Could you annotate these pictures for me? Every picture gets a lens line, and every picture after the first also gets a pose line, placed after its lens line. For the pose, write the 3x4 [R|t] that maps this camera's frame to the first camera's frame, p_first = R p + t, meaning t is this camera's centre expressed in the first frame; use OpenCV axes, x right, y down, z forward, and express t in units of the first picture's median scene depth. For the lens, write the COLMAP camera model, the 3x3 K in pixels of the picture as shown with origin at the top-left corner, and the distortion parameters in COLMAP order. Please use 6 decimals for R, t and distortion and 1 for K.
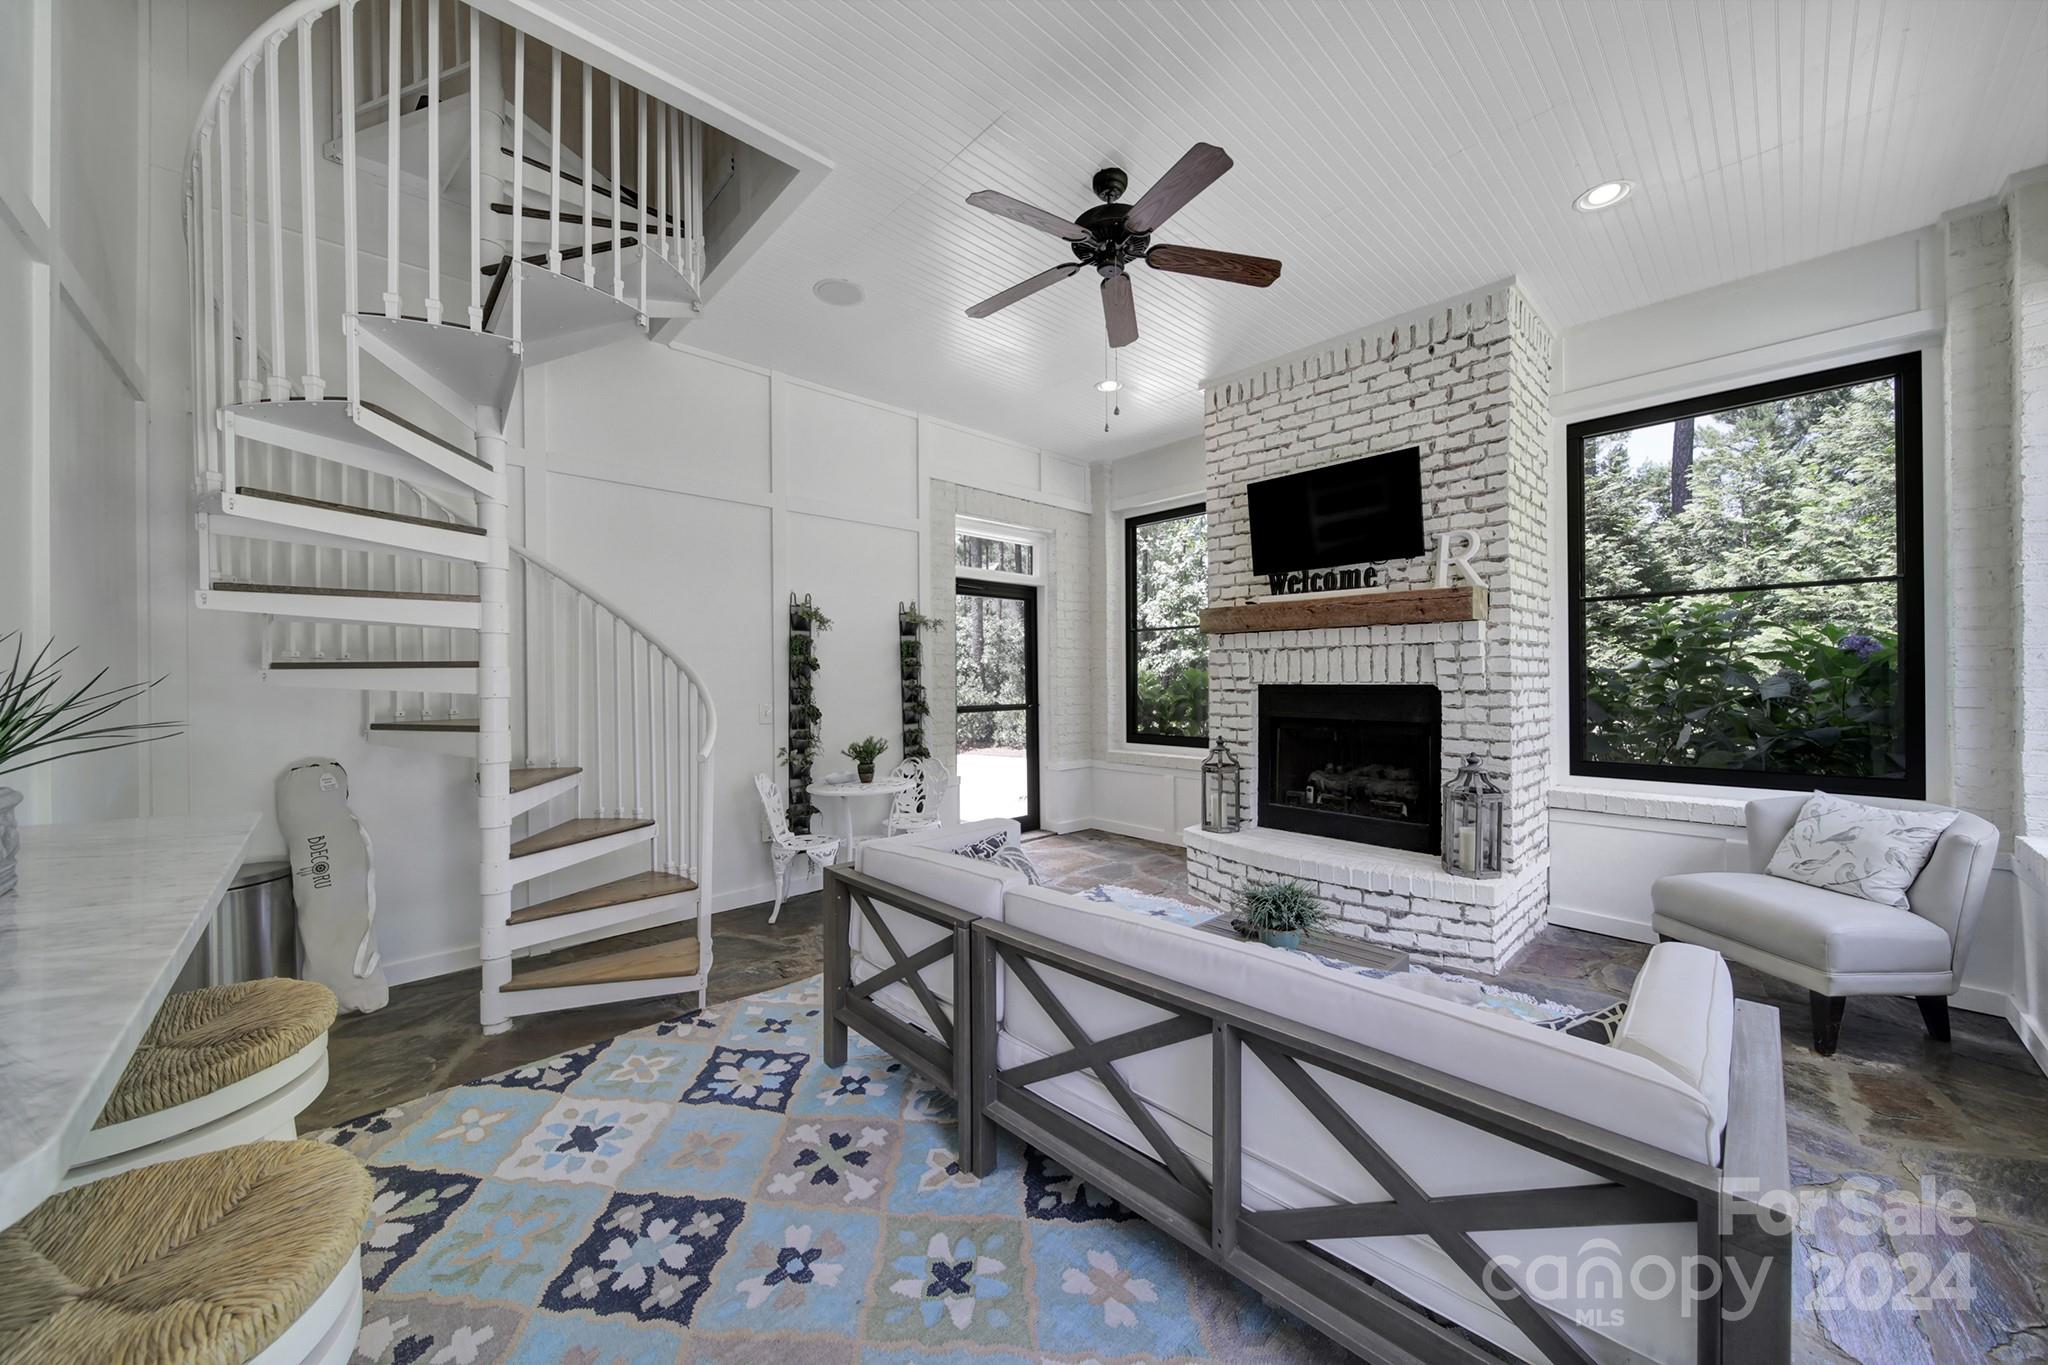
lens RADIAL K [[722.5, 0, 1017.6], [0, 722.5, 683.5], [0, 0, 1]] dist [-0.000383, -0.000591]
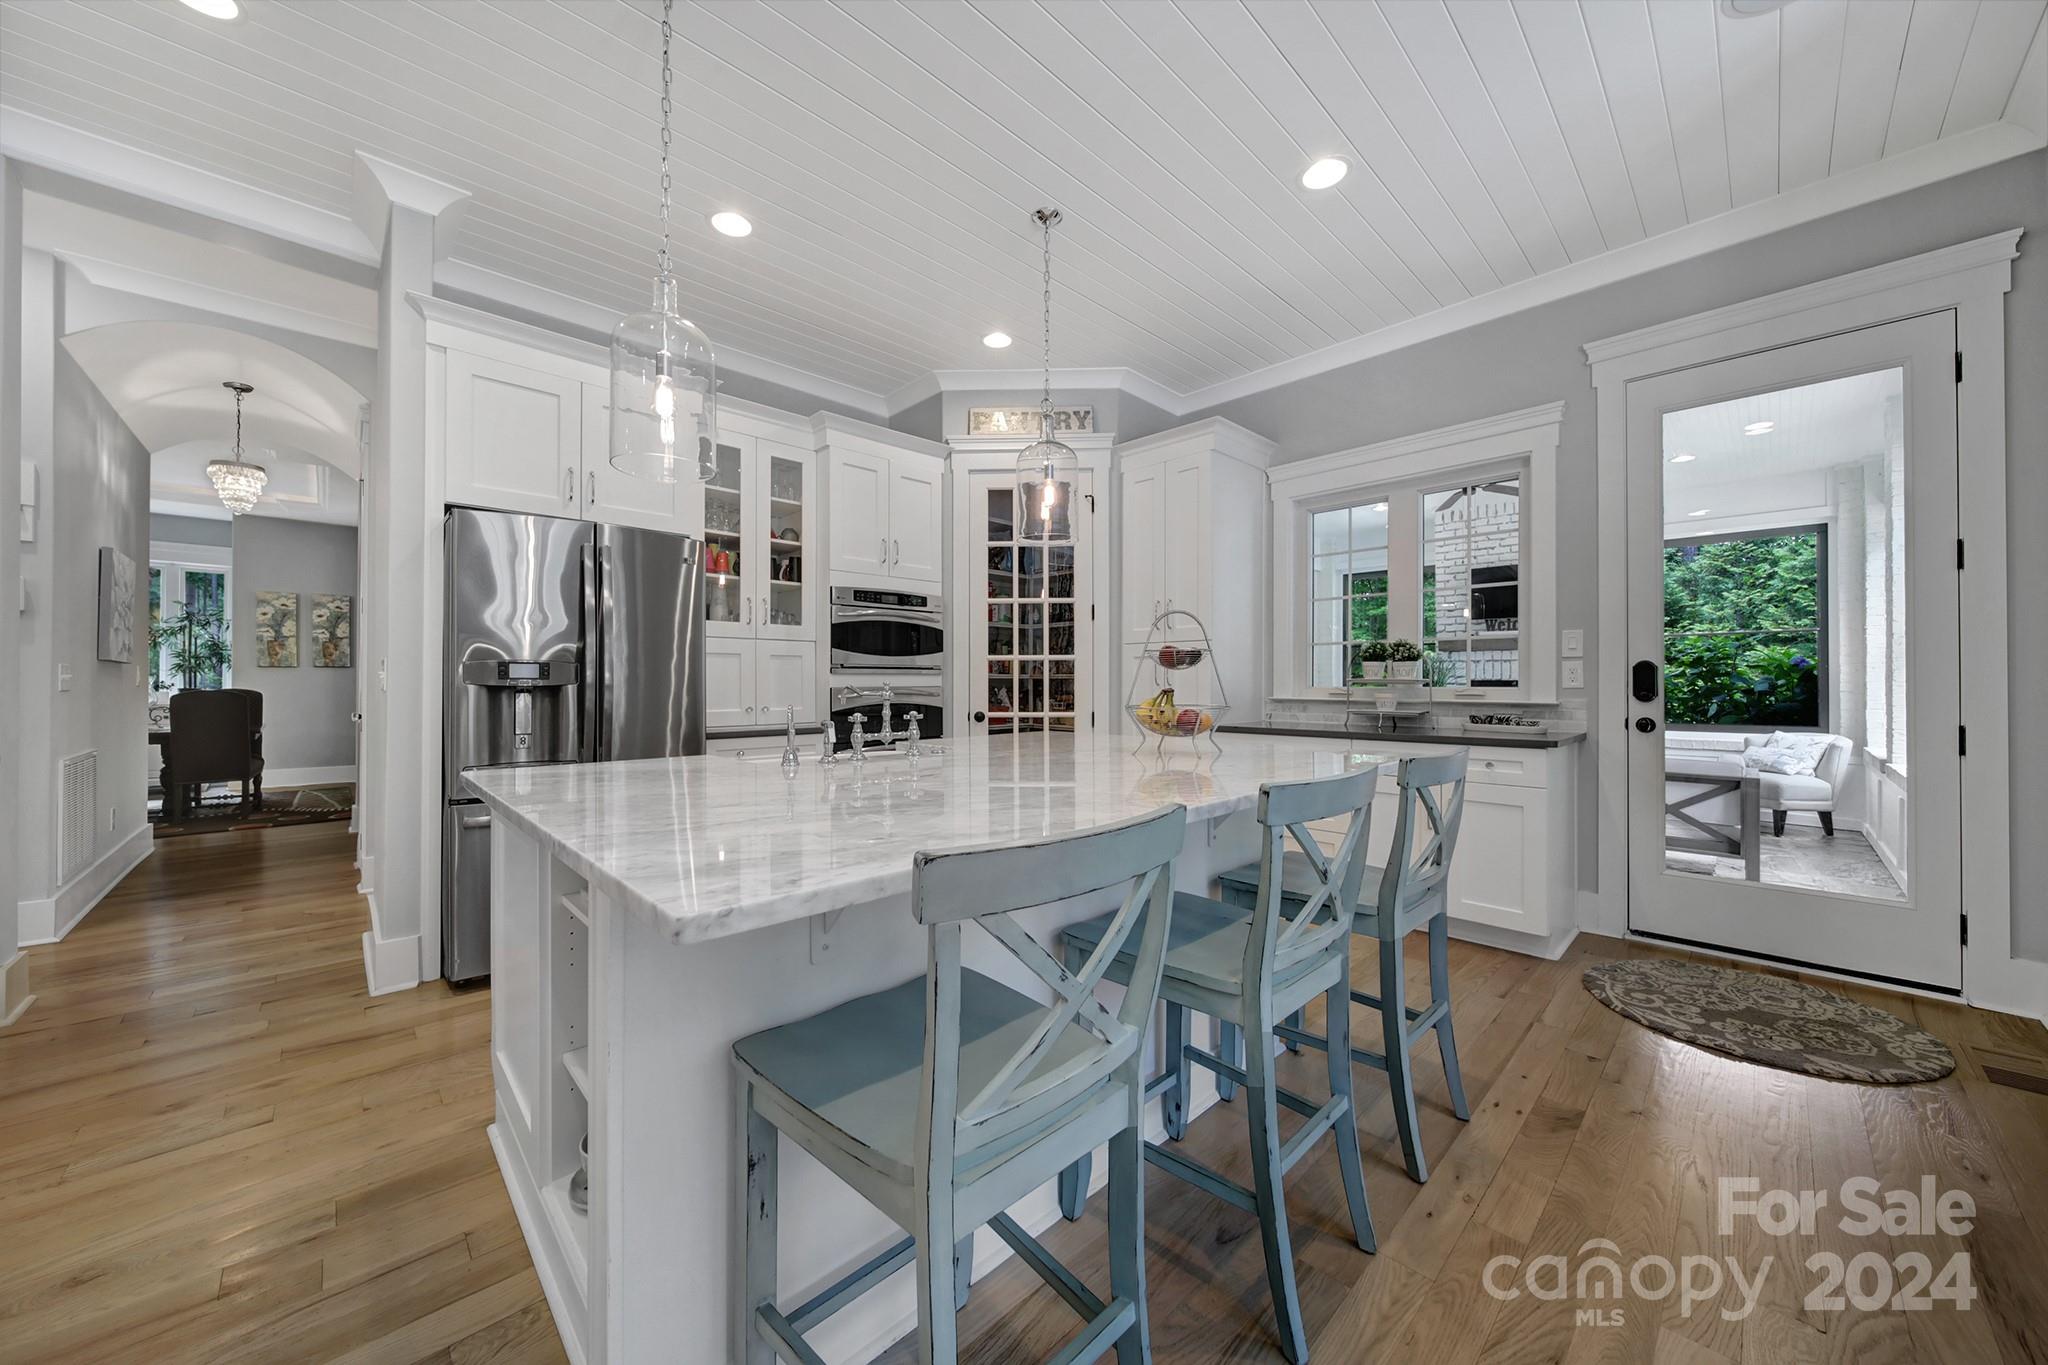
lens RADIAL K [[722.5, 0, 1023.1], [0, 722.5, 681.0], [0, 0, 1]] dist [-0.000383, -0.000591]
pose [[0.999881, 0.007439, 0.013502, -0.829681], [-0.007336, 0.999944, -0.007672, 0.023422], [-0.013558, 0.007572, 0.999879, -0.792107]]
